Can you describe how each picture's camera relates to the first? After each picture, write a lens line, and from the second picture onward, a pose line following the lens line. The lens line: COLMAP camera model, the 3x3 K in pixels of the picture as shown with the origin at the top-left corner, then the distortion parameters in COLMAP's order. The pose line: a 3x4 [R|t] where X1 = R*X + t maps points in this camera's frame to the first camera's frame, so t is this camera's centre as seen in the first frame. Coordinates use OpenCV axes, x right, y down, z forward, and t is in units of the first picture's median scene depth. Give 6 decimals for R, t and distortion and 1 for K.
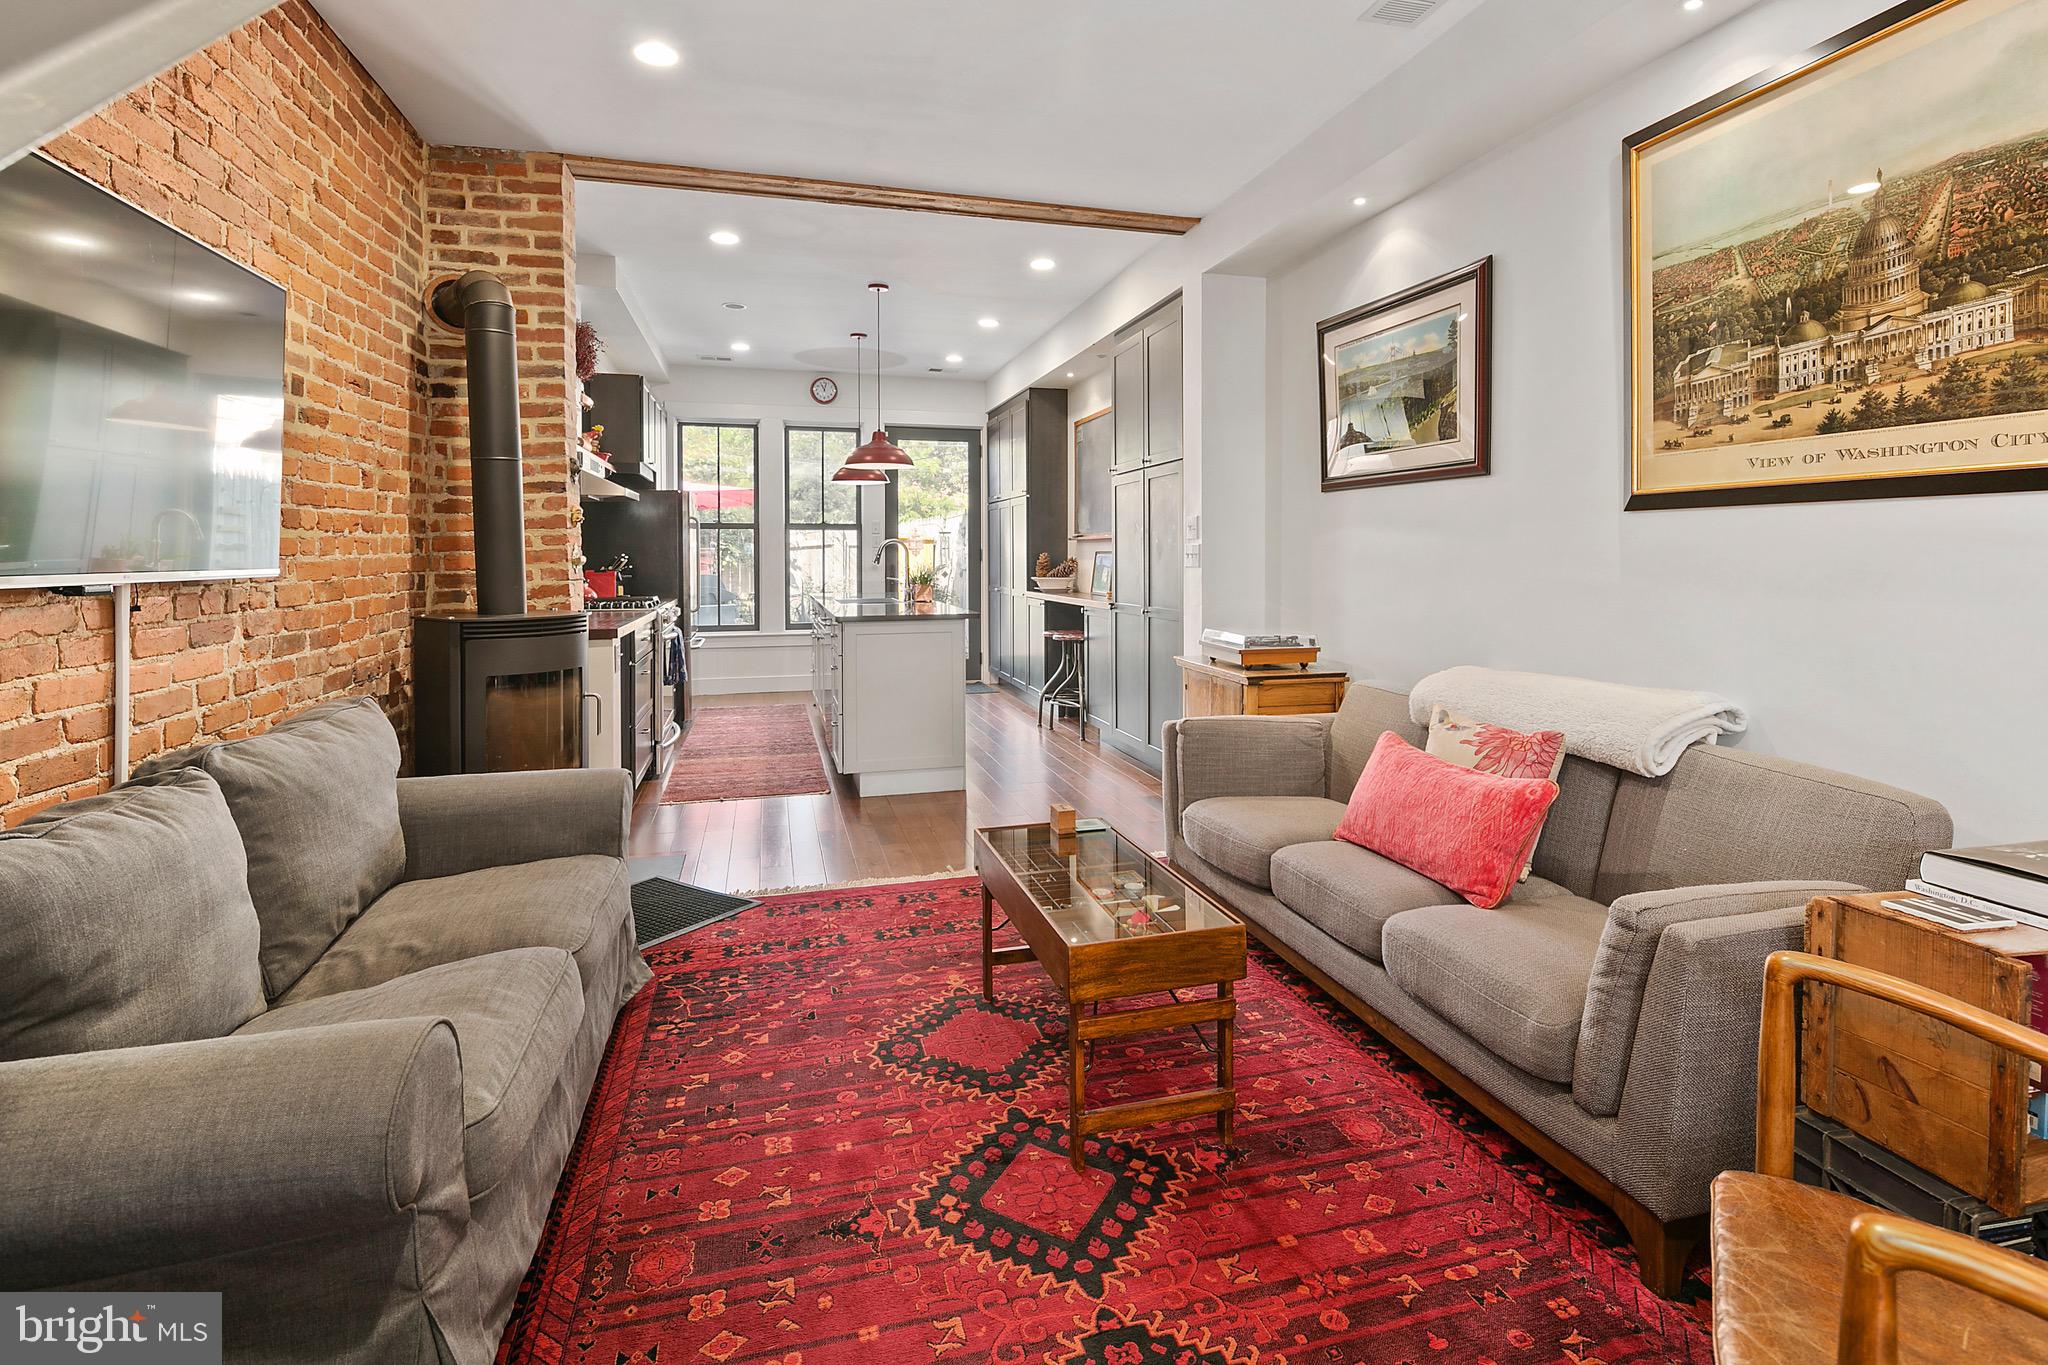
lens RADIAL K [[995.8, 0, 1052.4], [0, 995.8, 566.5], [0, 0, 1]] dist [0.006436, -0.005367]
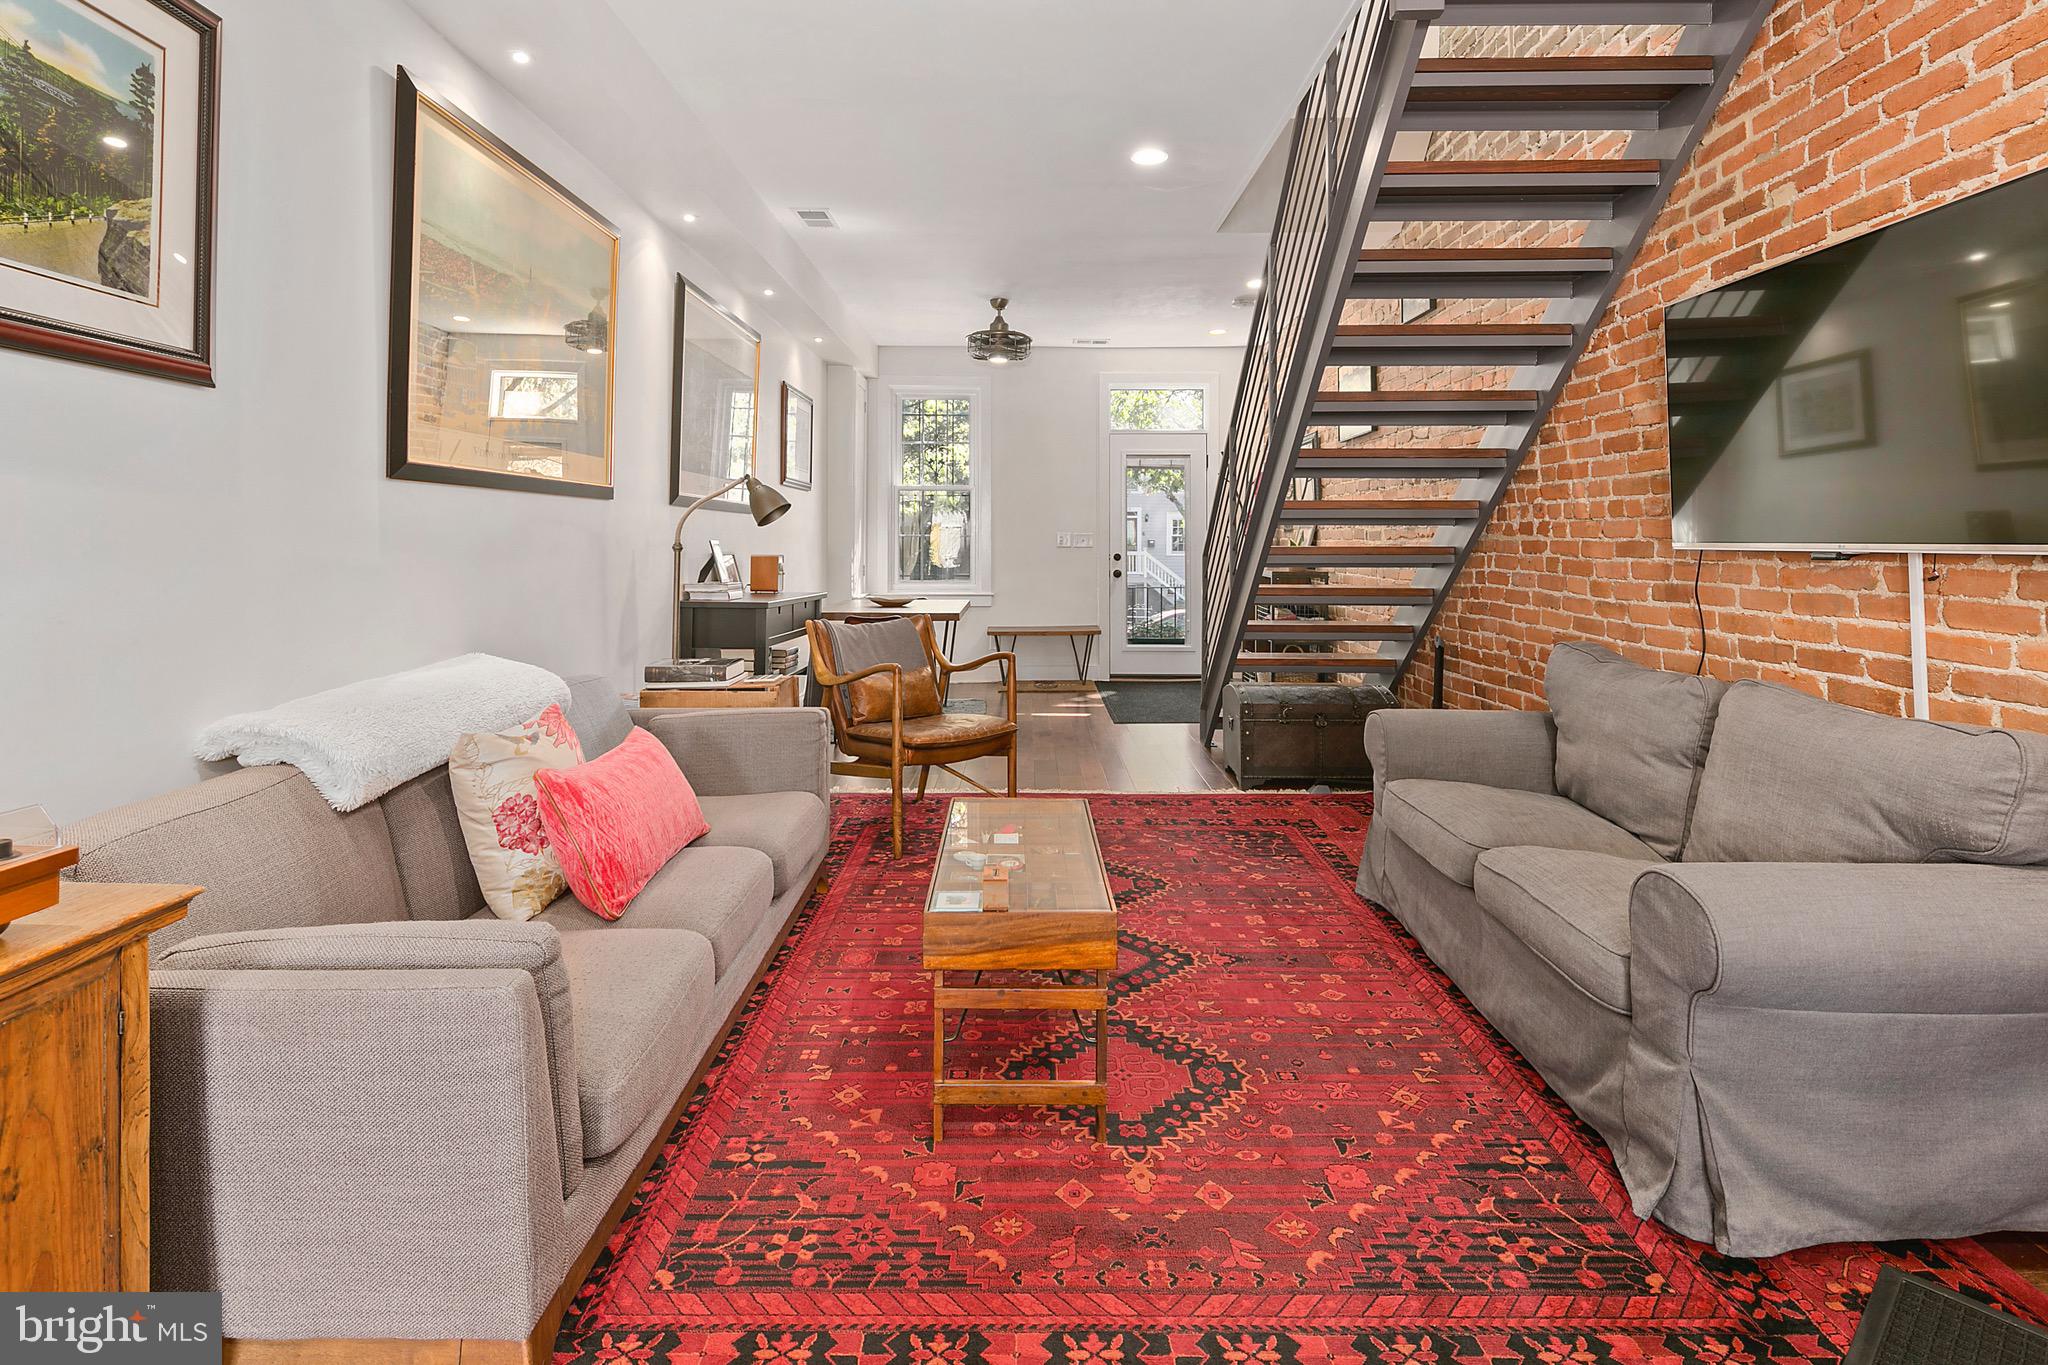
lens RADIAL K [[995.8, 0, 1017.9], [0, 995.8, 515.0], [0, 0, 1]] dist [0.006436, -0.005367]
pose [[-0.957419, 0.006066, 0.288638, -0.180702], [0.002581, 0.999919, -0.012453, -0.008819], [-0.288691, -0.011178, -0.957357, 1.416956]]
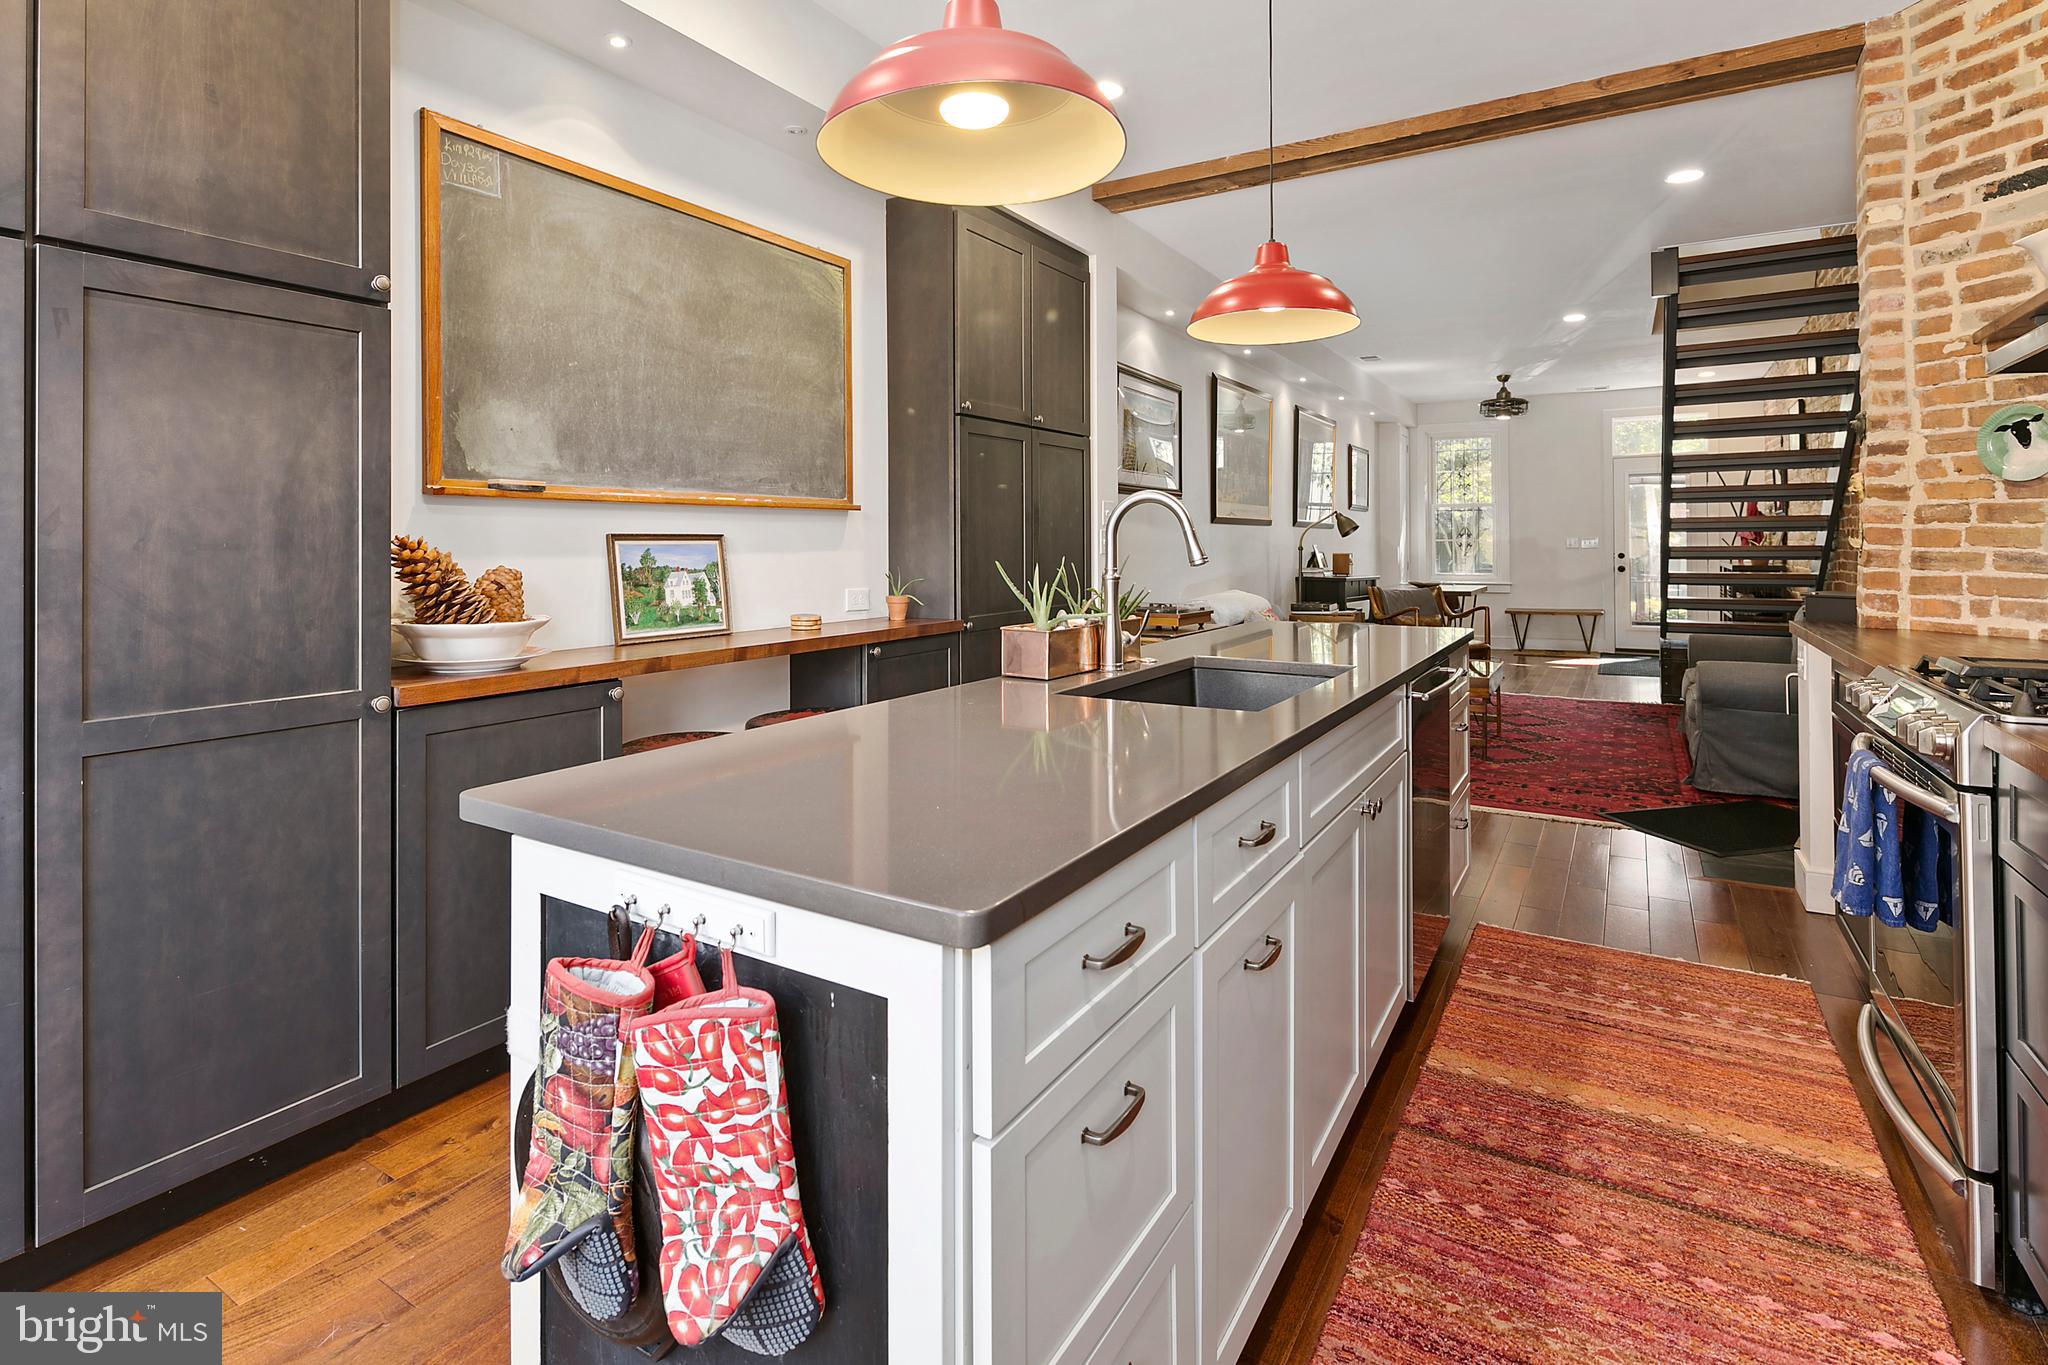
lens RADIAL K [[995.8, 0, 1017.4], [0, 995.8, 532.1], [0, 0, 1]] dist [0.006436, -0.005367]
pose [[-0.673284, 0.012962, 0.739270, -0.758225], [0.015296, 0.999877, -0.003600, -0.026919], [-0.739225, 0.008884, -0.673400, 2.511565]]
